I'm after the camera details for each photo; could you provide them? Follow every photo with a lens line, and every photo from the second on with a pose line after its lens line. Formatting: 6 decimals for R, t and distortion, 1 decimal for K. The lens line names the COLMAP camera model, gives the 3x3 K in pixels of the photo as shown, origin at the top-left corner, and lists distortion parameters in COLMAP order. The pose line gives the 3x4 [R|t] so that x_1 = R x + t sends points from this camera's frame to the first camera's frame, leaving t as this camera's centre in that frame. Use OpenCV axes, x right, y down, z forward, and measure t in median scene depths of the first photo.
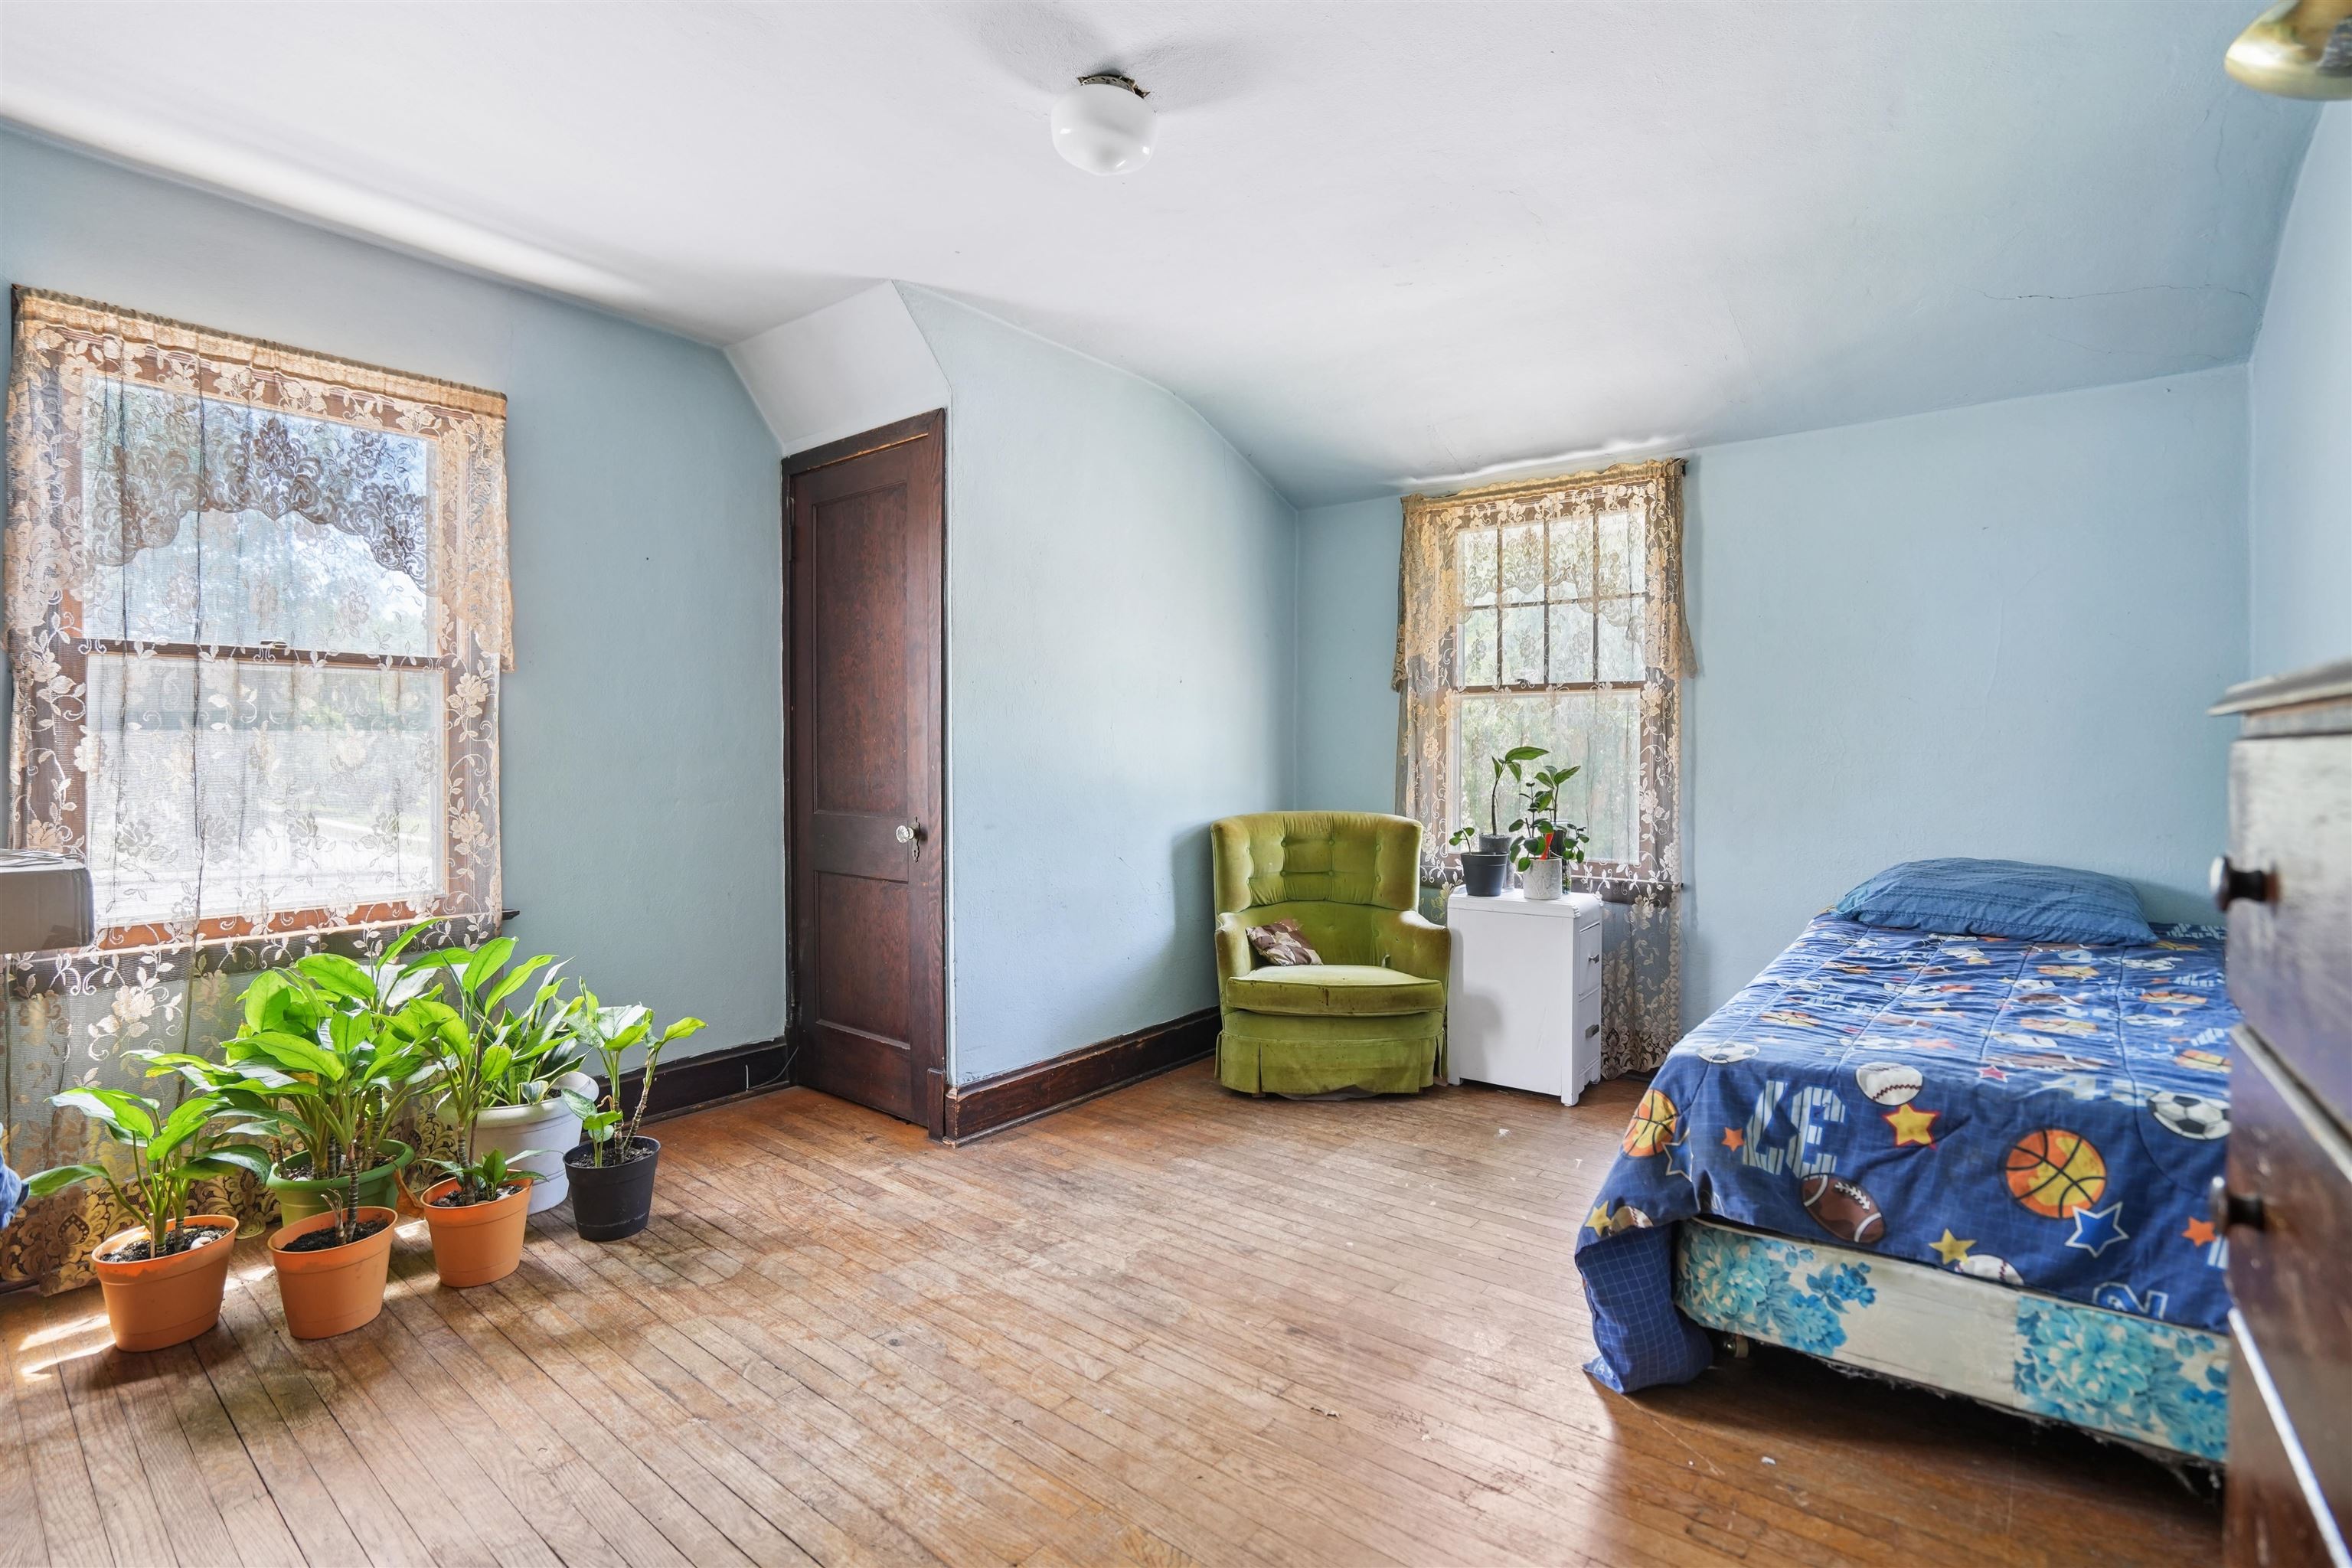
lens RADIAL K [[1083.9, 0, 1162.1], [0, 1083.9, 764.5], [0, 0, 1]] dist [-0.023303, 0.000767]
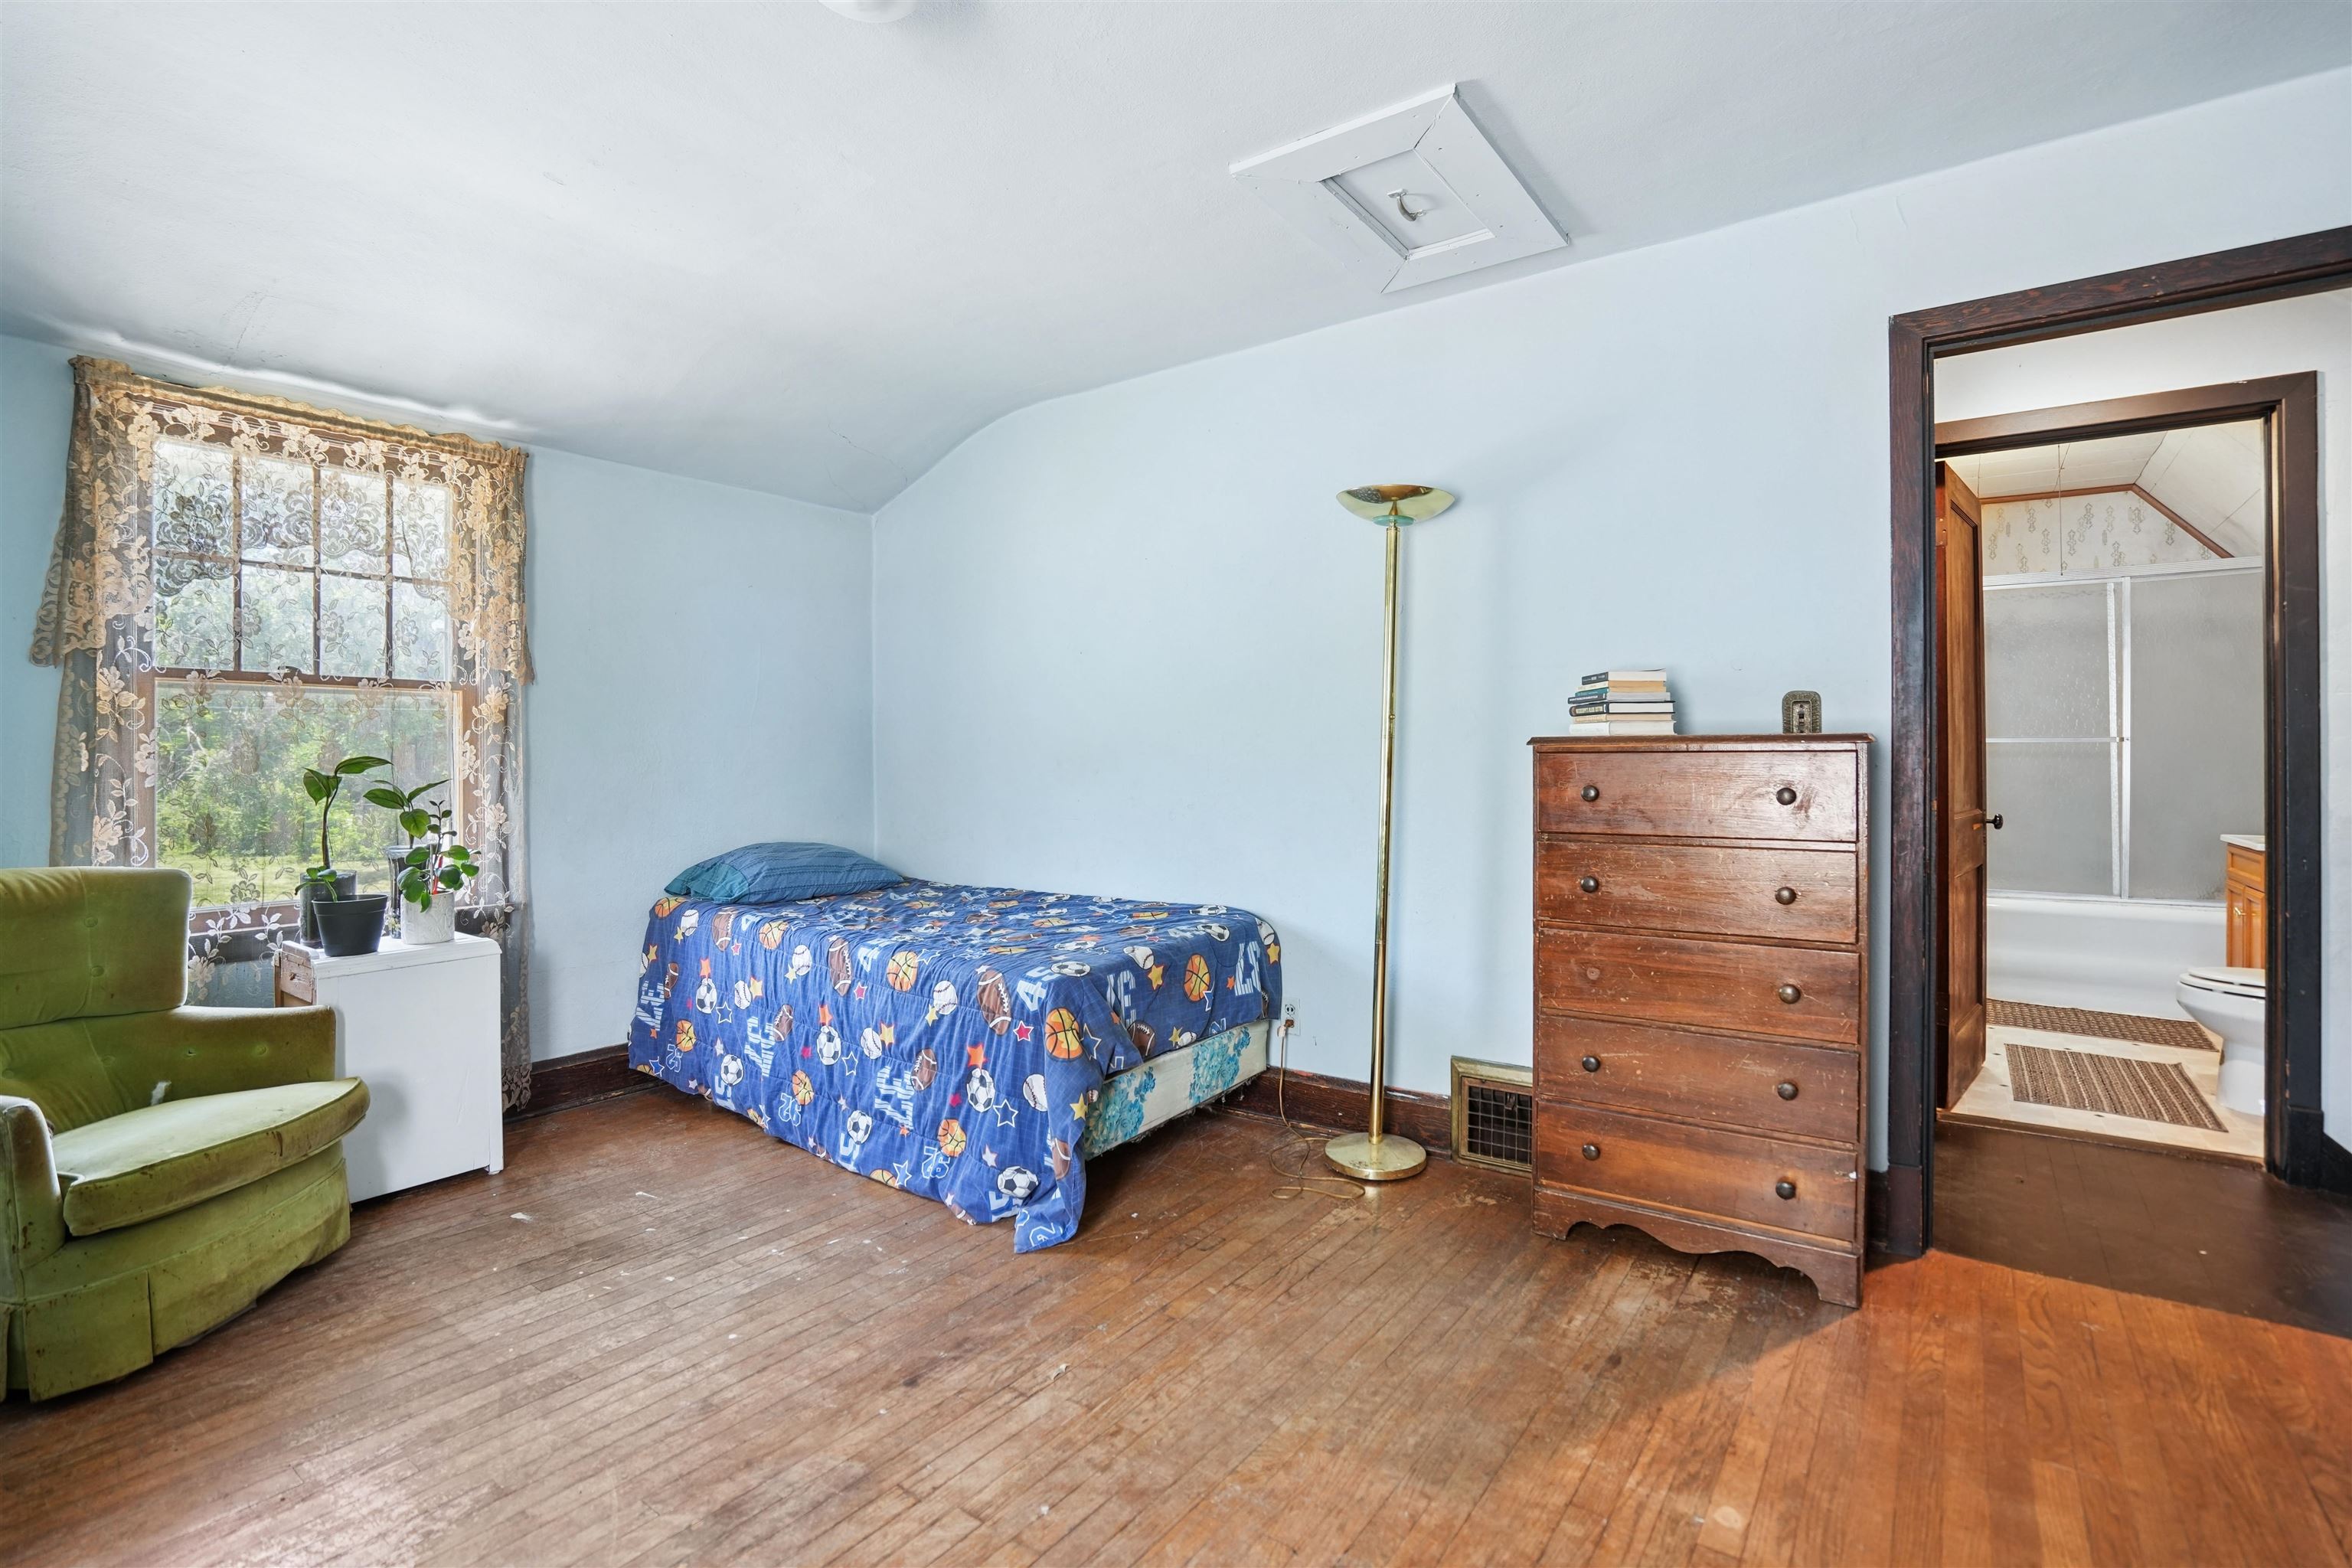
lens RADIAL K [[1083.9, 0, 1162.1], [0, 1083.9, 764.5], [0, 0, 1]] dist [-0.023303, 0.000767]
pose [[-0.024372, -0.008864, 0.999664, -0.618814], [0.015484, 0.999837, 0.009243, -0.012584], [-0.999583, 0.015704, -0.024231, 0.607390]]
